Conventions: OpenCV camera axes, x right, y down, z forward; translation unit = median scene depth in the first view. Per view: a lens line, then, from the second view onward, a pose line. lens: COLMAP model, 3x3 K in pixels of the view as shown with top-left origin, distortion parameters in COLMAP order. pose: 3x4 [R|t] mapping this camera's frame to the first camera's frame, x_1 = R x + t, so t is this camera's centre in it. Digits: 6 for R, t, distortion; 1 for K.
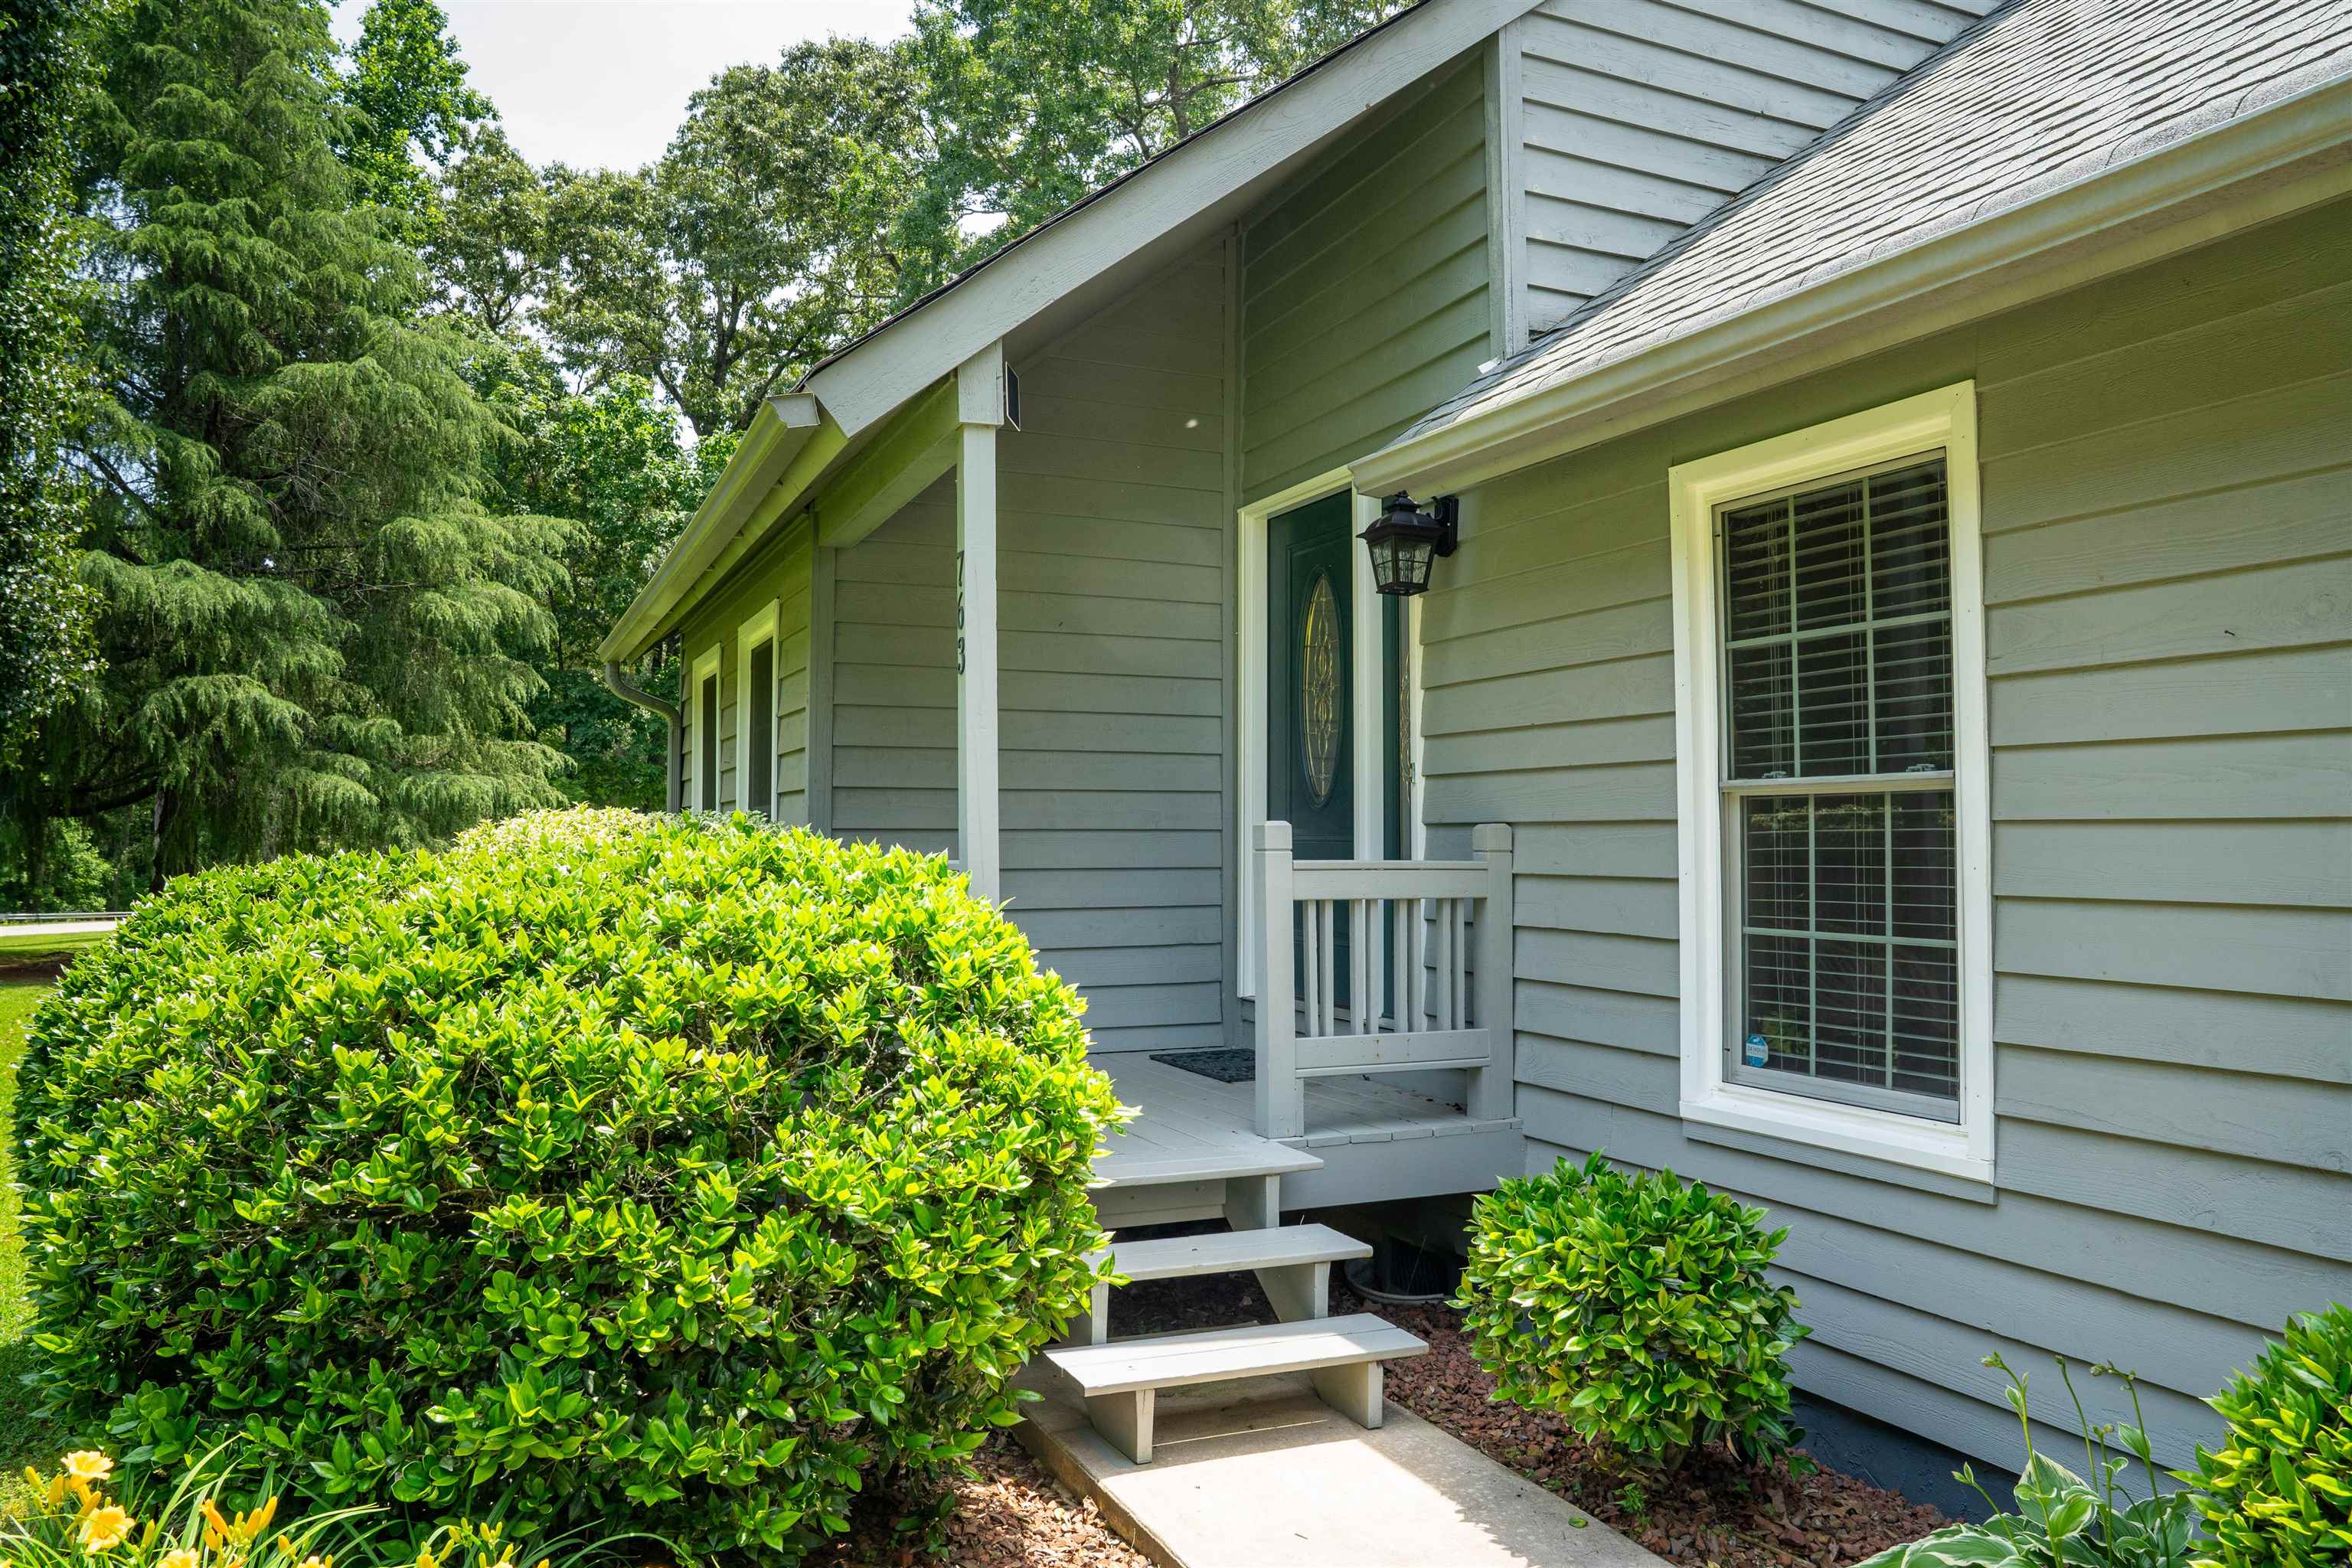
lens RADIAL K [[1632.3, 0, 1165.0], [0, 1632.3, 780.0], [0, 0, 1]] dist [-0.134307, 0.093942]
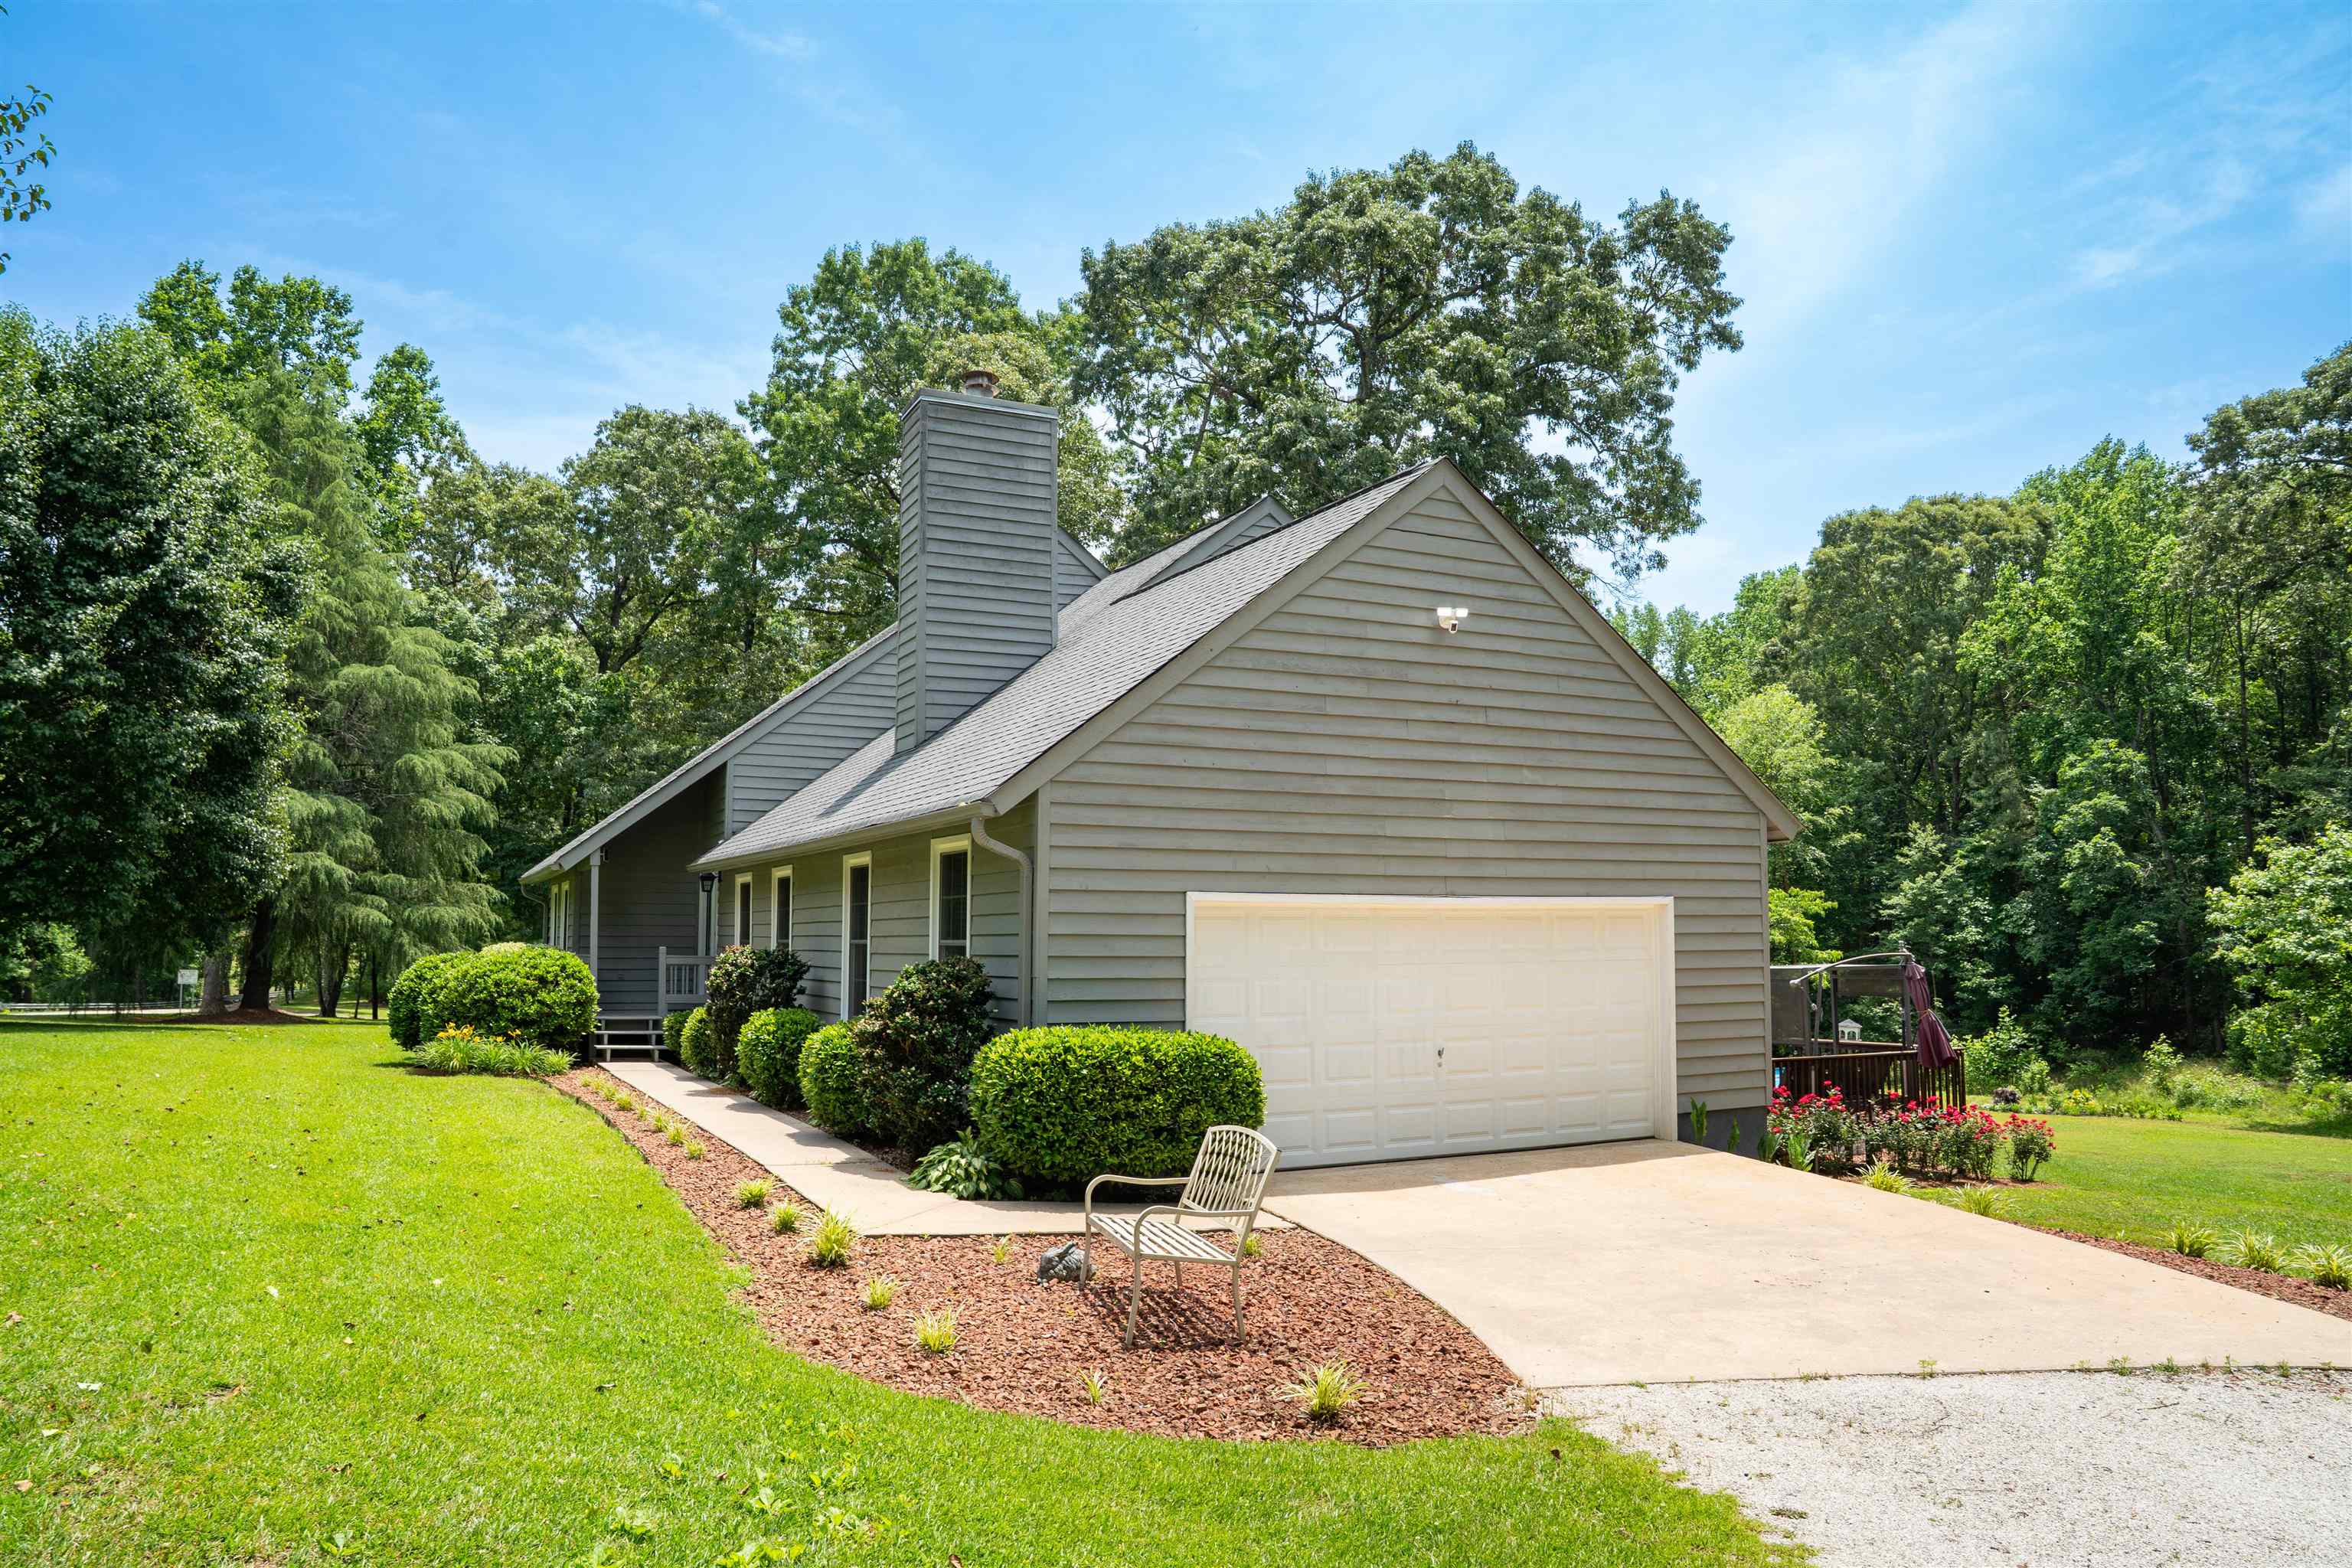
lens RADIAL K [[1586.1, 0, 1180.0], [0, 1586.1, 749.0], [0, 0, 1]] dist [-0.131661, 0.080245]
pose [[0.998293, 0.004720, 0.058217, 0.247918], [0.000250, 0.996376, -0.085056, -0.030410], [-0.058408, 0.084926, 0.994674, -0.688923]]
